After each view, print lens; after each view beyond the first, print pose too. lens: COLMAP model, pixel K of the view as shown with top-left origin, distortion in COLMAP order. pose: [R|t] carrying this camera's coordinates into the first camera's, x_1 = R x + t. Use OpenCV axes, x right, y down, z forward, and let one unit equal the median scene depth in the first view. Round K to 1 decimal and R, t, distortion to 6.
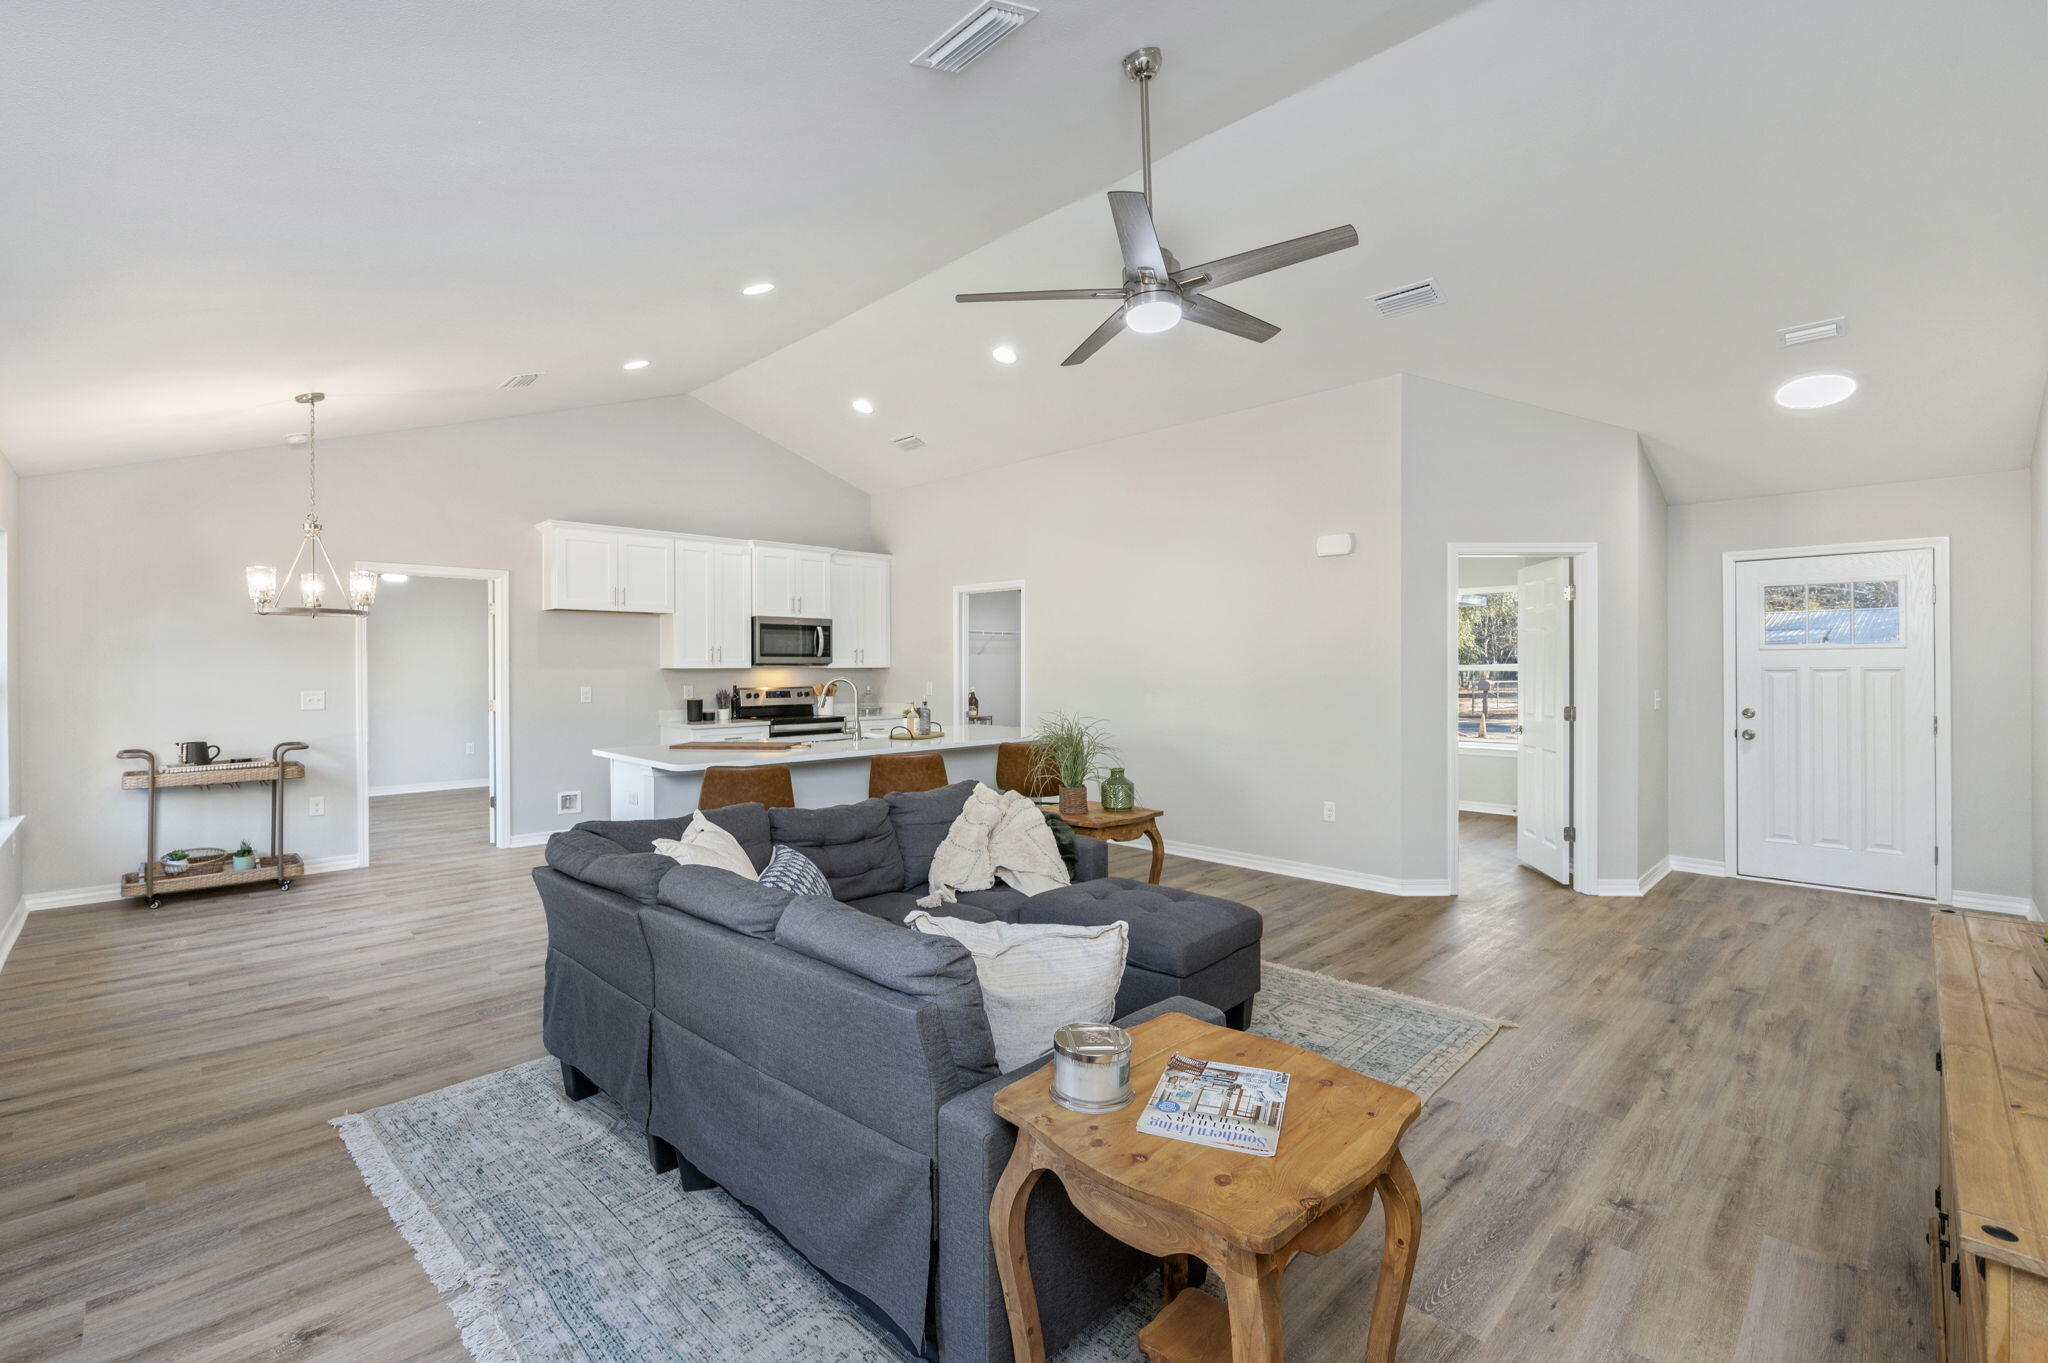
lens RADIAL K [[885.2, 0, 1020.7], [0, 885.2, 676.3], [0, 0, 1]] dist [-0.001123, -0.000149]
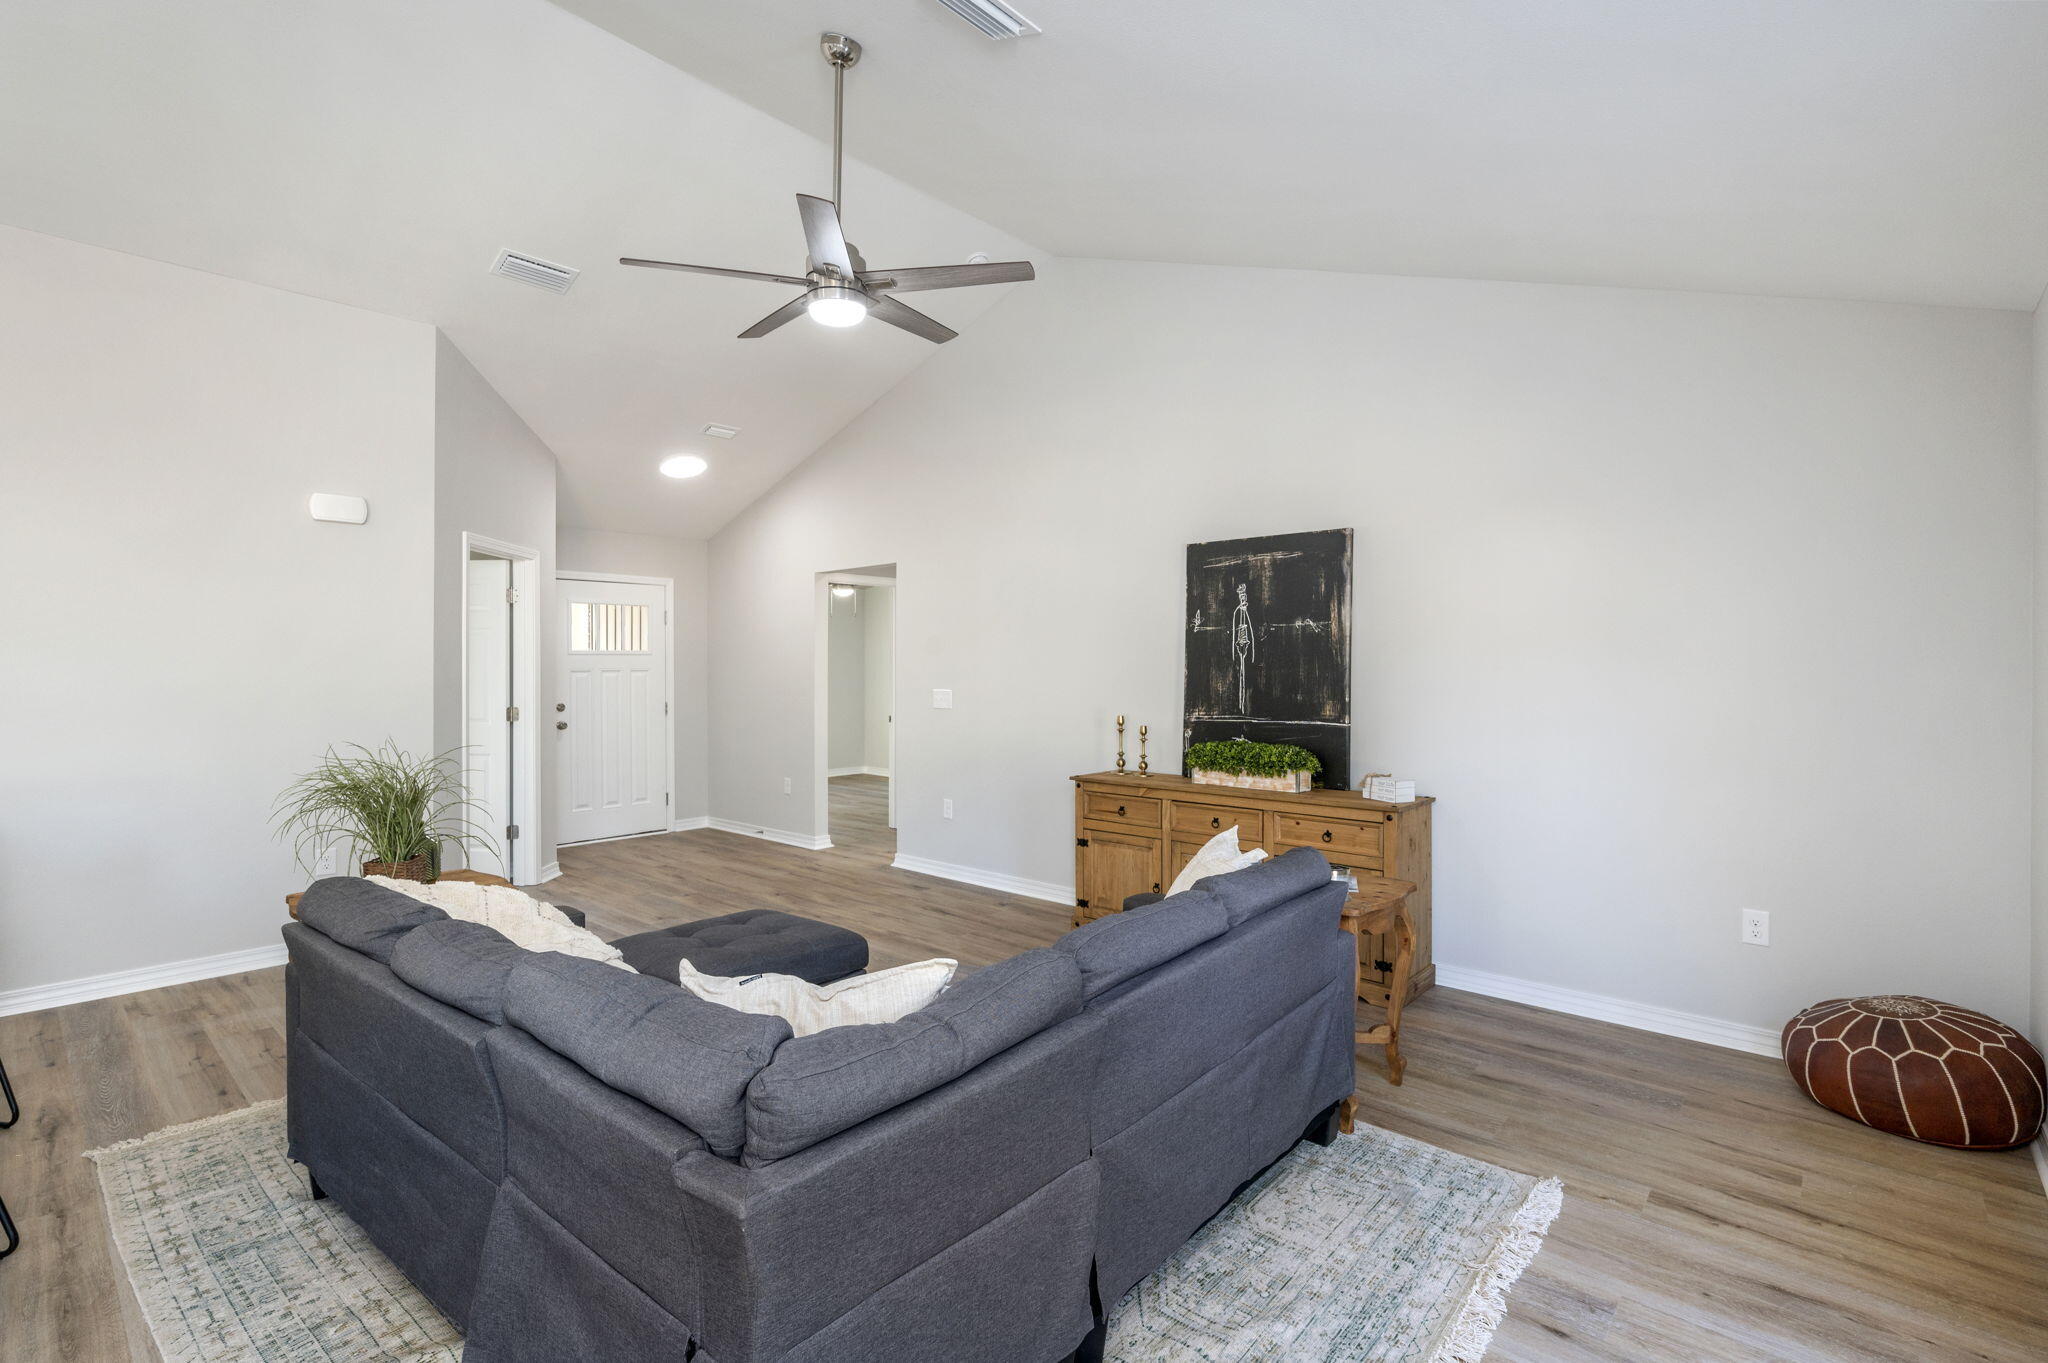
lens RADIAL K [[944.0, 0, 1020.7], [0, 944.0, 668.1], [0, 0, 1]] dist [-0.001106, -0.000084]
pose [[-0.050795, 0.000330, 0.998709, -1.028032], [0.011164, 0.999938, 0.000237, -0.009939], [-0.998647, 0.011162, -0.050795, 0.960347]]
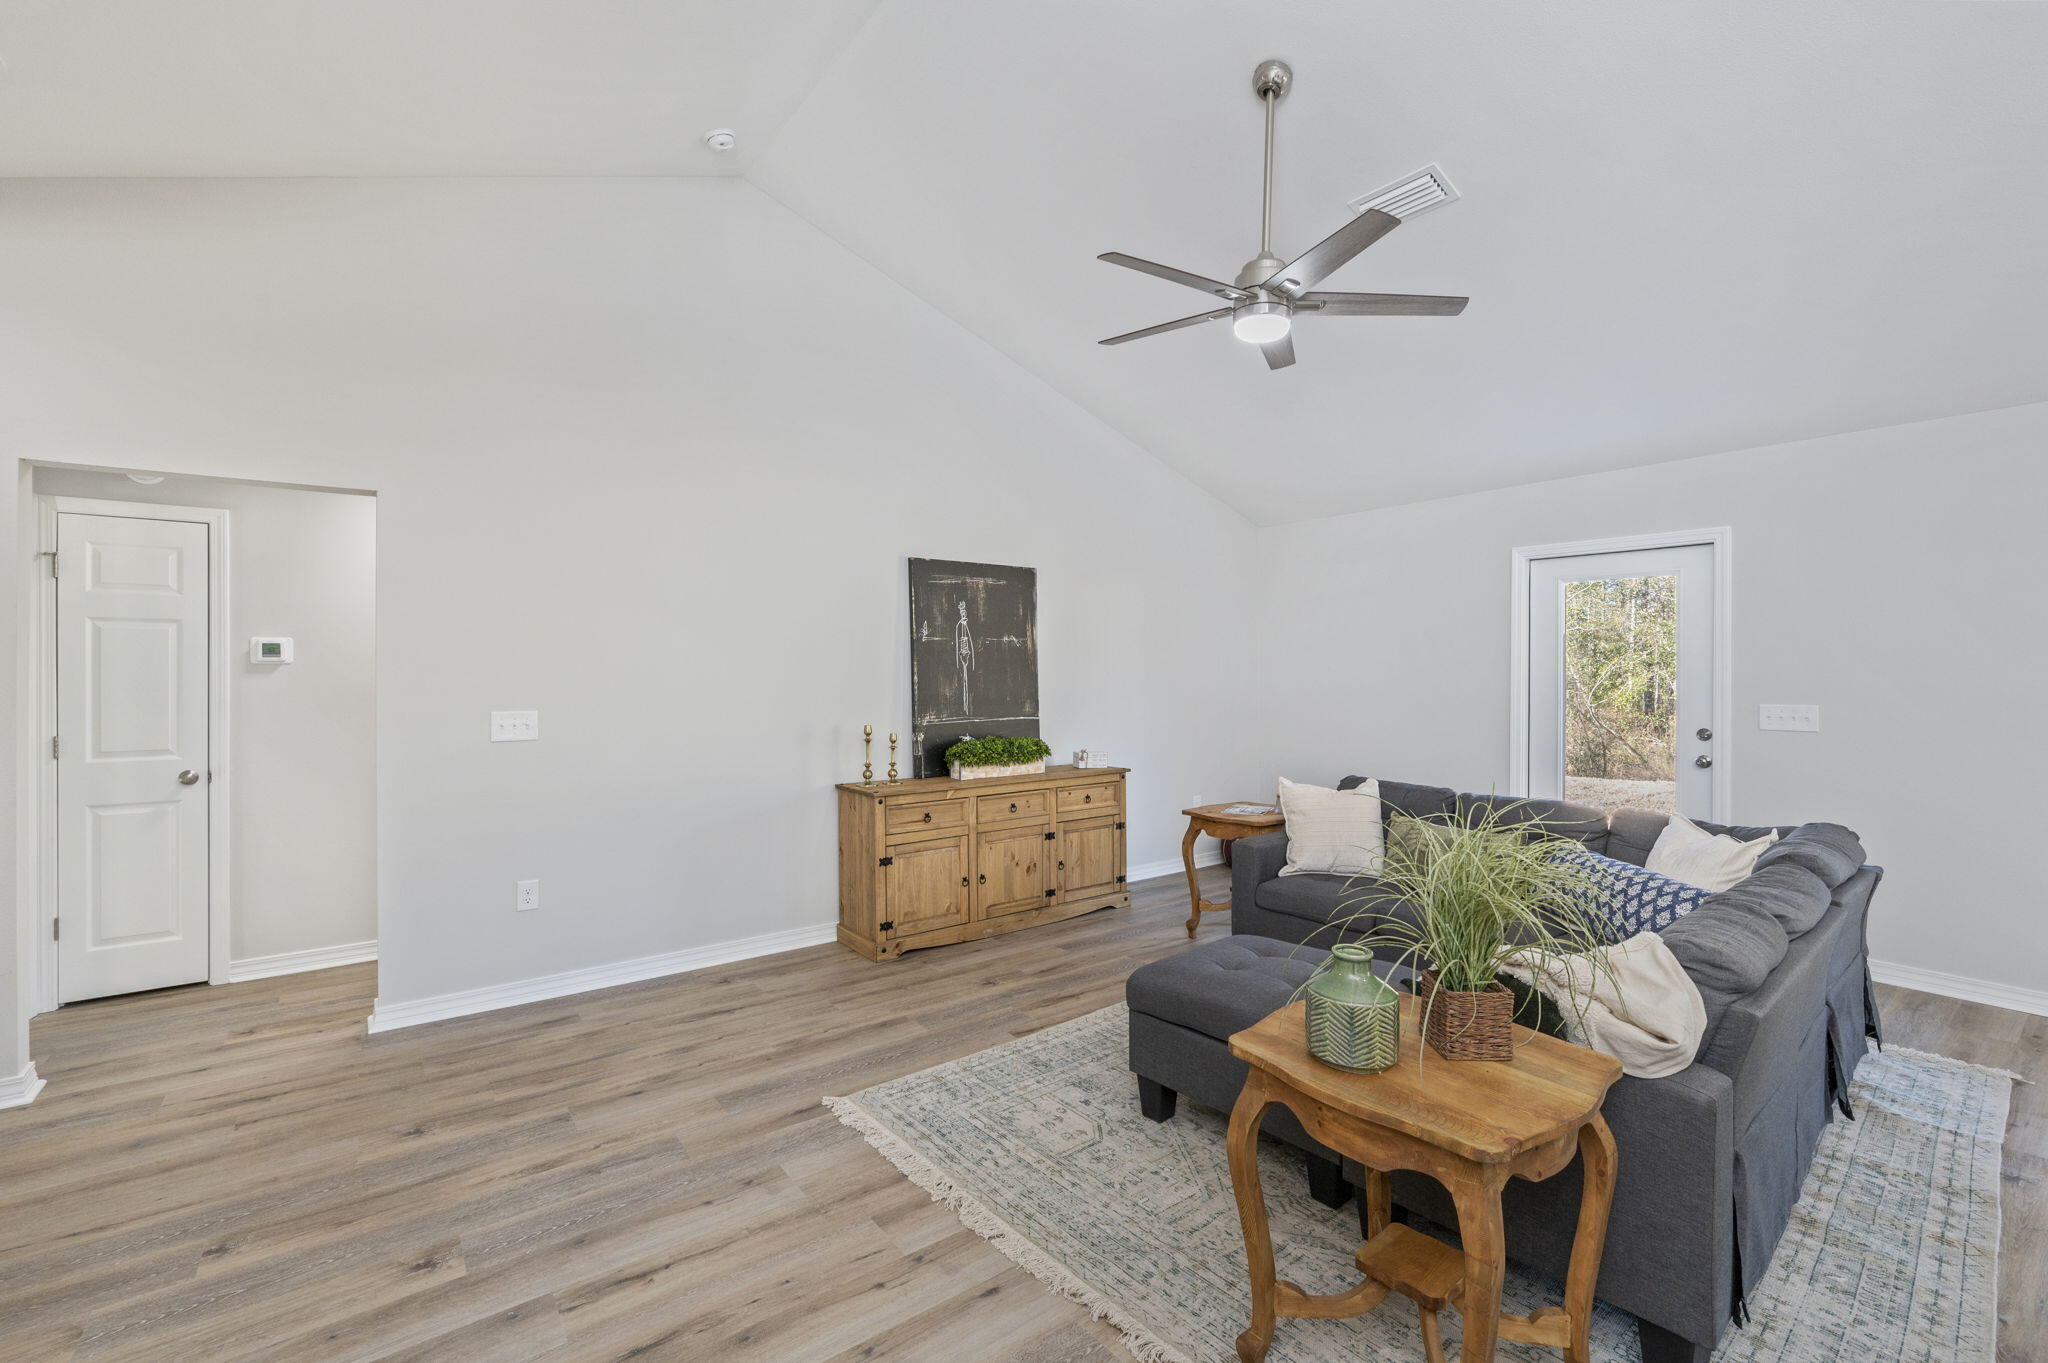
lens RADIAL K [[885.2, 0, 1020.7], [0, 885.2, 676.3], [0, 0, 1]] dist [-0.001123, -0.000149]
pose [[-0.991506, 0.003611, 0.130008, 0.332695], [0.005197, 0.999916, 0.011860, -0.024299], [-0.129954, 0.012435, -0.991442, 2.300526]]
